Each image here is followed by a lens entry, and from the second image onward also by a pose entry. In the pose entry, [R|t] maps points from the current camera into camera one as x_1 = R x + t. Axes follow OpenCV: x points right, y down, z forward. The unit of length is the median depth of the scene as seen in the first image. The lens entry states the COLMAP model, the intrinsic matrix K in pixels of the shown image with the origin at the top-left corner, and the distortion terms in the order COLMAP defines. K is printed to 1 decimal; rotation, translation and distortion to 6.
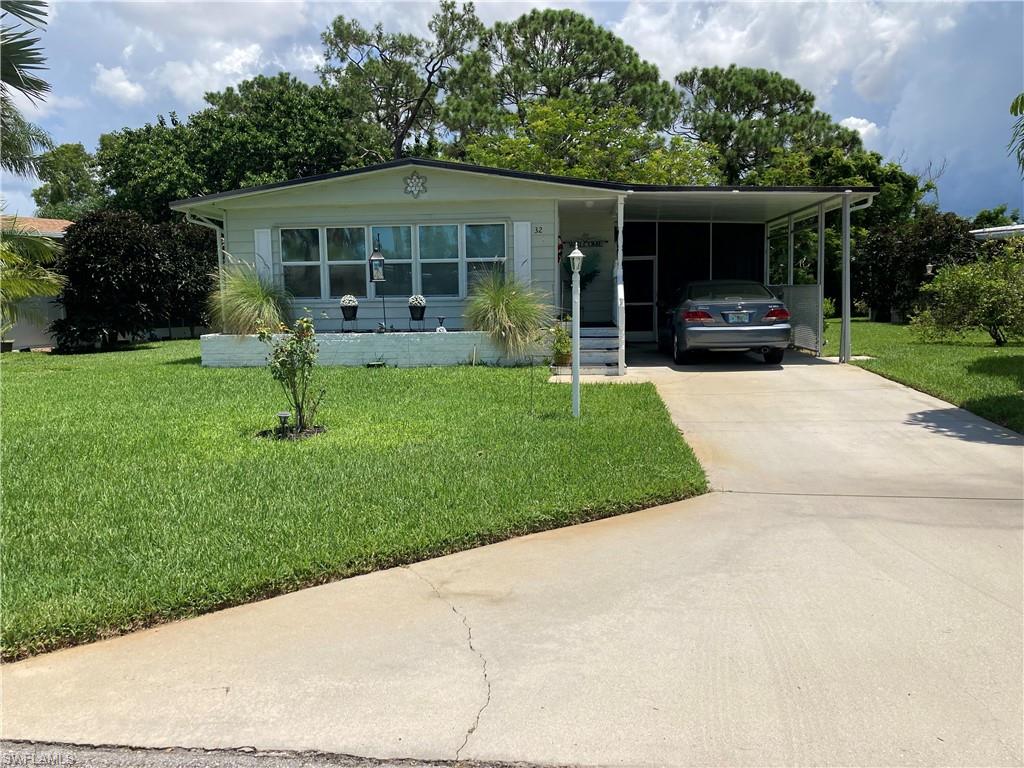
lens RADIAL K [[837.1, 0, 507.2], [0, 837.1, 376.4], [0, 0, 1]] dist [0.076580, -0.077137]
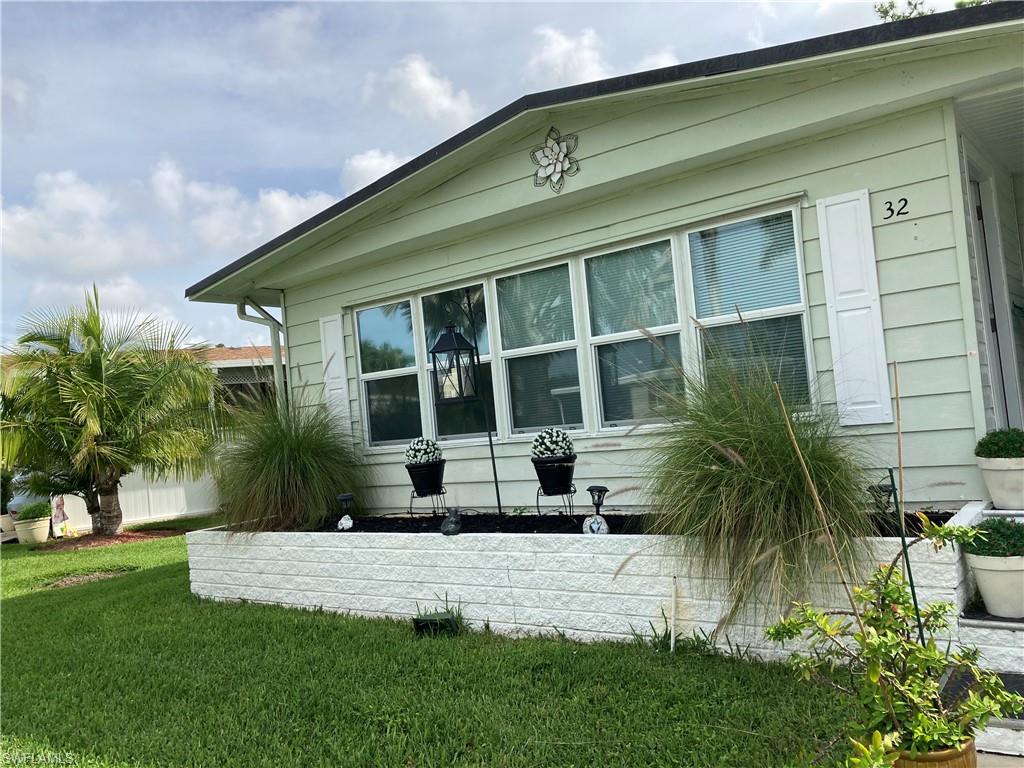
lens RADIAL K [[837.1, 0, 507.2], [0, 837.1, 376.4], [0, 0, 1]] dist [0.076580, -0.077137]
pose [[0.847291, -0.091335, -0.523216, 0.021476], [0.029726, 0.991714, -0.124980, -0.019720], [0.530296, 0.090341, 0.842986, 0.178898]]
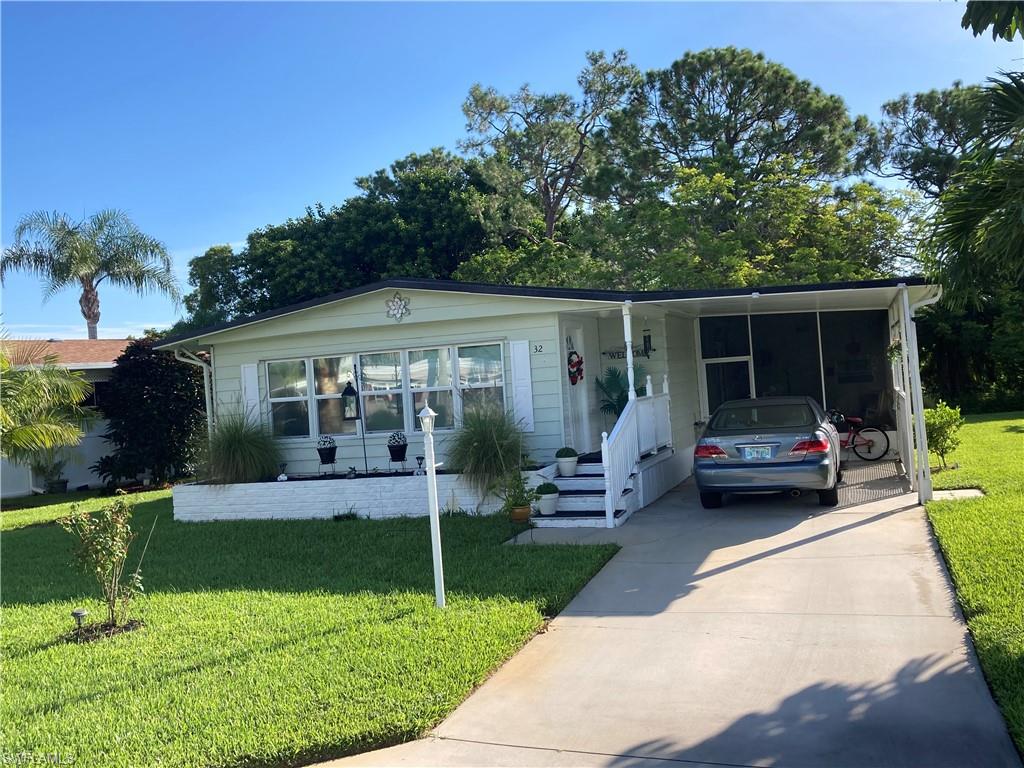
lens RADIAL K [[1009.6, 0, 510.2], [0, 1009.6, 366.0], [0, 0, 1]] dist [0.134346, -0.139326]
pose [[0.973112, -0.052351, -0.224306, 0.067147], [0.027930, 0.993462, -0.110695, -0.012268], [0.228635, 0.101453, 0.968211, -0.000856]]
